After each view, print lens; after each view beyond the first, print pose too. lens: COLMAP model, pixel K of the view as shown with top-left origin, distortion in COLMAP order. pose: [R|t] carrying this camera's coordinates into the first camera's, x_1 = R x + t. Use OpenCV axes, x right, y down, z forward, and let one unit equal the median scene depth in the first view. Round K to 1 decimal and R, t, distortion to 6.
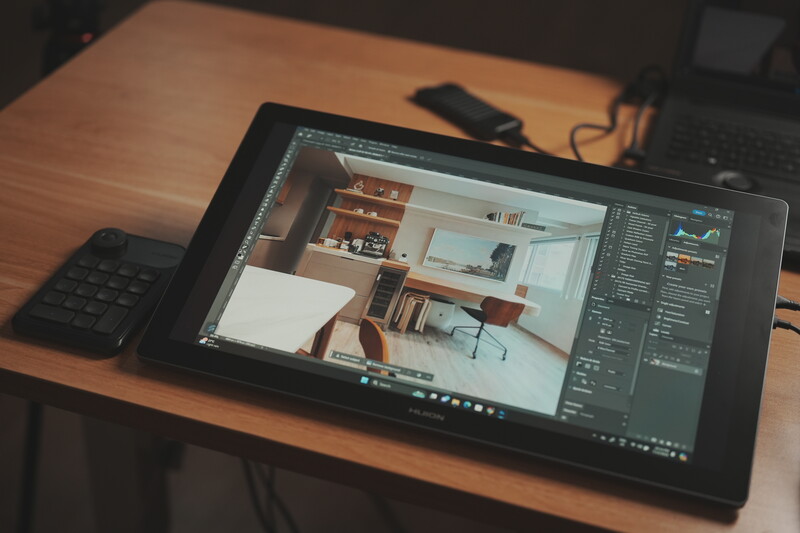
lens RADIAL K [[1143.5, 0, 400.0], [0, 1143.5, 266.5], [0, 0, 1]] dist [-0.010859, -0.029698]
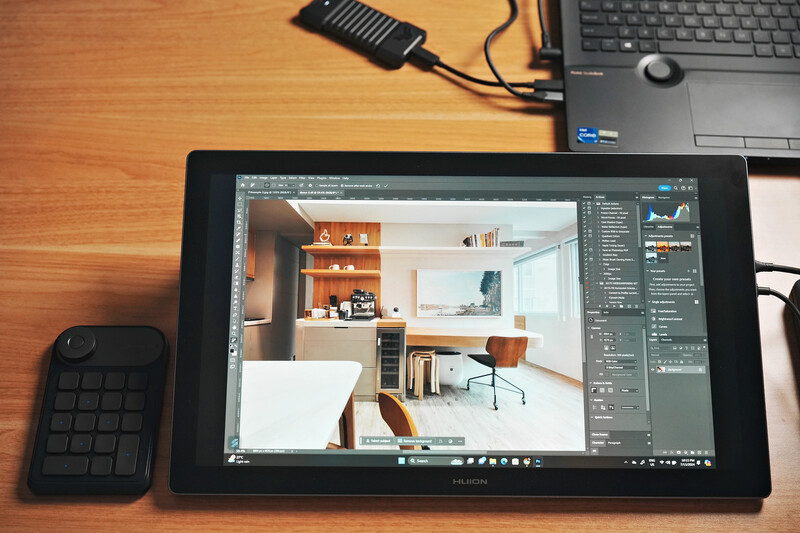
lens RADIAL K [[1143.5, 0, 400.0], [0, 1143.5, 266.5], [0, 0, 1]] dist [-0.010859, -0.029698]
pose [[0.957359, -0.262956, 0.119656, -0.104501], [0.202285, 0.905838, 0.372207, -0.423069], [-0.206263, -0.332131, 0.920405, 0.102033]]
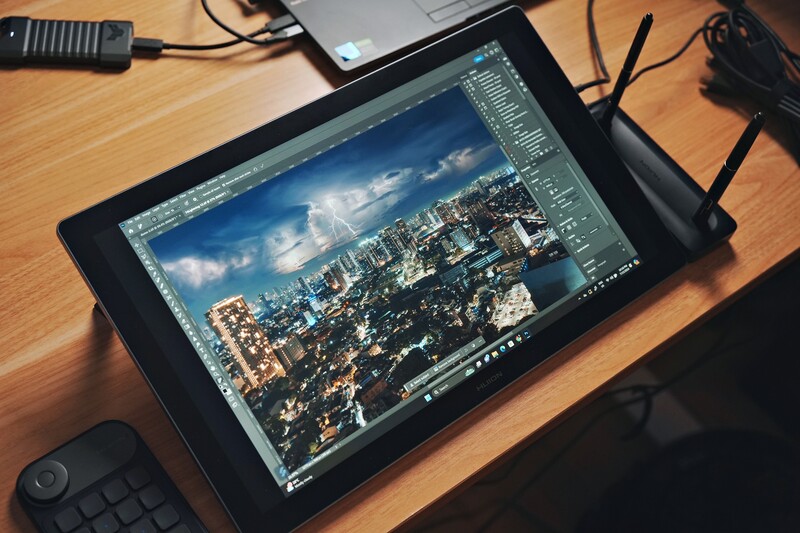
lens RADIAL K [[1143.5, 0, 400.0], [0, 1143.5, 266.5], [0, 0, 1]] dist [-0.010859, -0.029698]
pose [[0.570981, -0.660741, 0.487239, -0.451756], [0.379193, 0.738654, 0.557317, -0.552156], [-0.728144, -0.133459, 0.672306, 0.316780]]
